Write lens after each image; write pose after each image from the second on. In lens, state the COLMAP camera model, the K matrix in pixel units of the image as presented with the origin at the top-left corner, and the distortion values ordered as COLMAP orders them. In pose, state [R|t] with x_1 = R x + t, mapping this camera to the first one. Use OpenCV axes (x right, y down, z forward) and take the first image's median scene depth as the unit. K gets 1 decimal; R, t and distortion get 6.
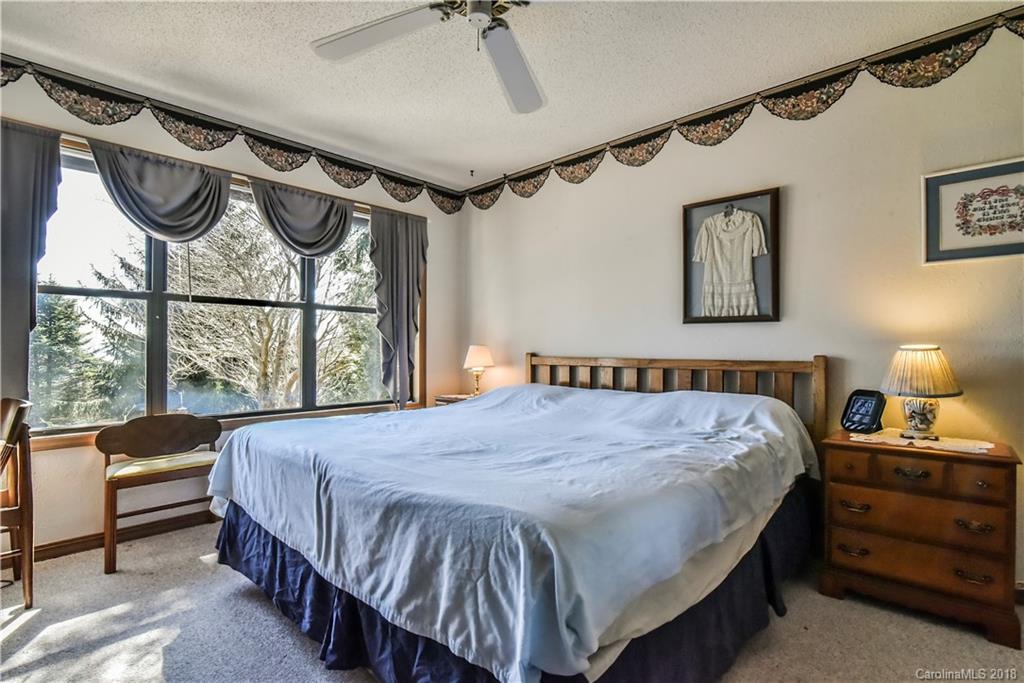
lens RADIAL K [[513.2, 0, 513.6], [0, 513.2, 340.9], [0, 0, 1]] dist [-0.004371, -0.000416]
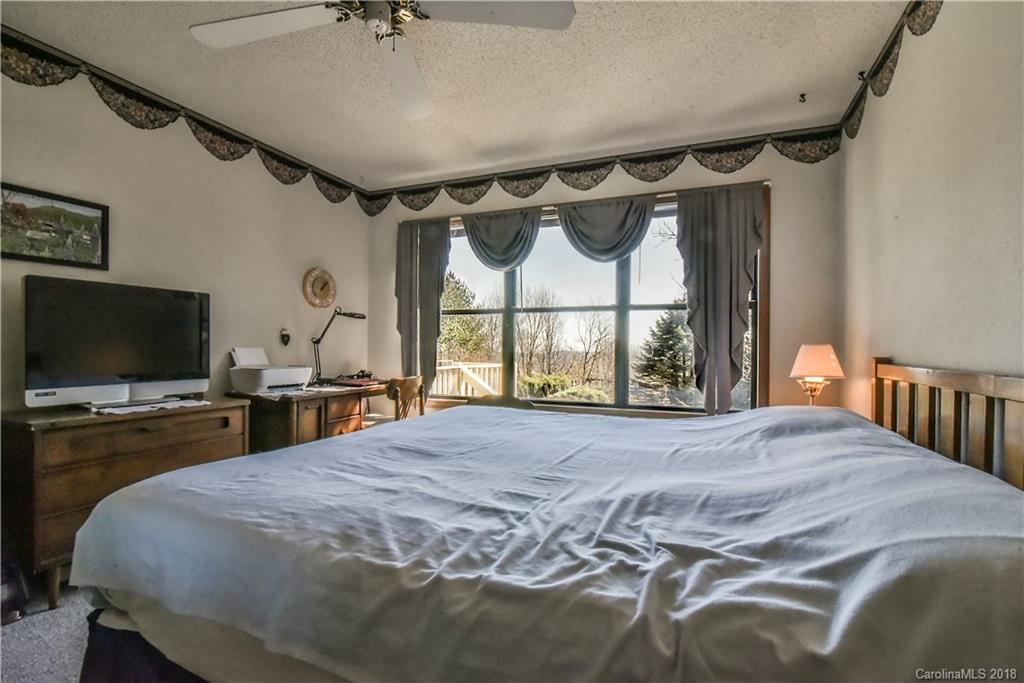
lens RADIAL K [[477.1, 0, 512.6], [0, 477.1, 348.7], [0, 0, 1]] dist [-0.017983, -0.000313]
pose [[0.334228, -0.000939, -0.942492, 0.469609], [0.005829, 0.999982, 0.001070, 0.013463], [0.942474, -0.005851, 0.334227, 0.496696]]
